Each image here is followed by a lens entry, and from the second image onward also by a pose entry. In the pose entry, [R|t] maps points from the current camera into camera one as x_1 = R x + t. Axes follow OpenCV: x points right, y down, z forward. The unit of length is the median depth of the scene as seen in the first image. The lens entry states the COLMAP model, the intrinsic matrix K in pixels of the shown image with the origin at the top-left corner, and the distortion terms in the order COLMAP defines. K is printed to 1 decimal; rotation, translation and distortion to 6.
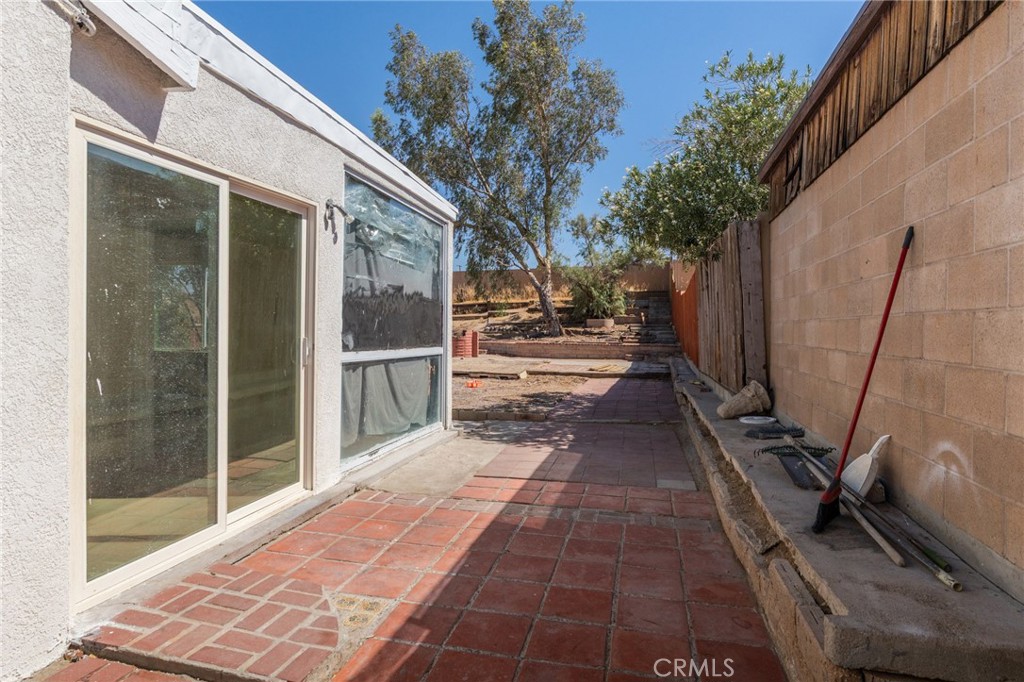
lens RADIAL K [[578.3, 0, 512.0], [0, 578.3, 341.0], [0, 0, 1]] dist [-0.003816, -0.000513]
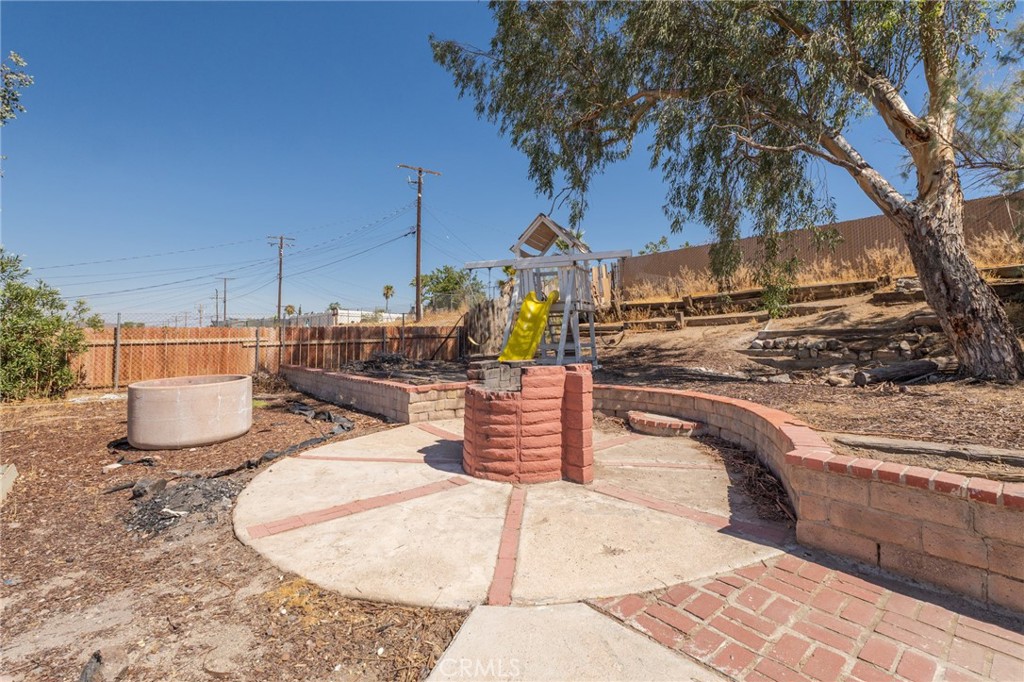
lens RADIAL K [[461.8, 0, 533.0], [0, 461.8, 312.8], [0, 0, 1]] dist [0.000711, 0.000130]
pose [[0.808639, -0.032759, -0.587392, 0.028855], [-0.006764, 0.997865, -0.064962, -0.023610], [0.588266, 0.056504, 0.806691, 0.687377]]
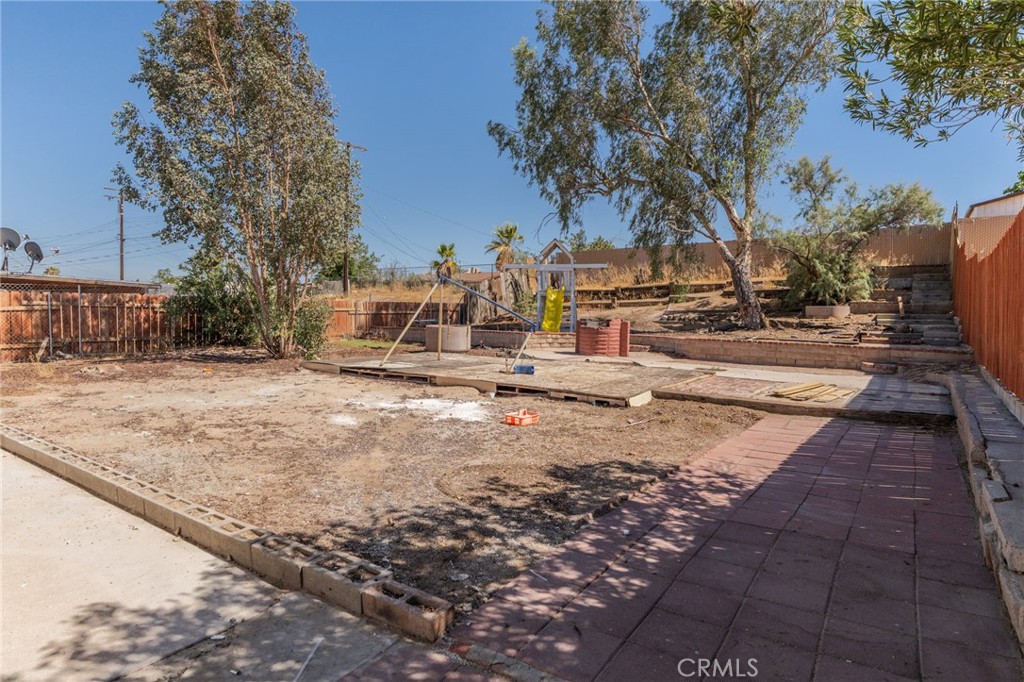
lens RADIAL K [[578.3, 0, 512.0], [0, 578.3, 341.0], [0, 0, 1]] dist [-0.003816, -0.000513]
pose [[0.929862, 0.027669, -0.366867, 0.058308], [-0.020249, 0.999505, 0.024058, -0.005120], [0.367352, -0.014942, 0.929962, 0.228876]]
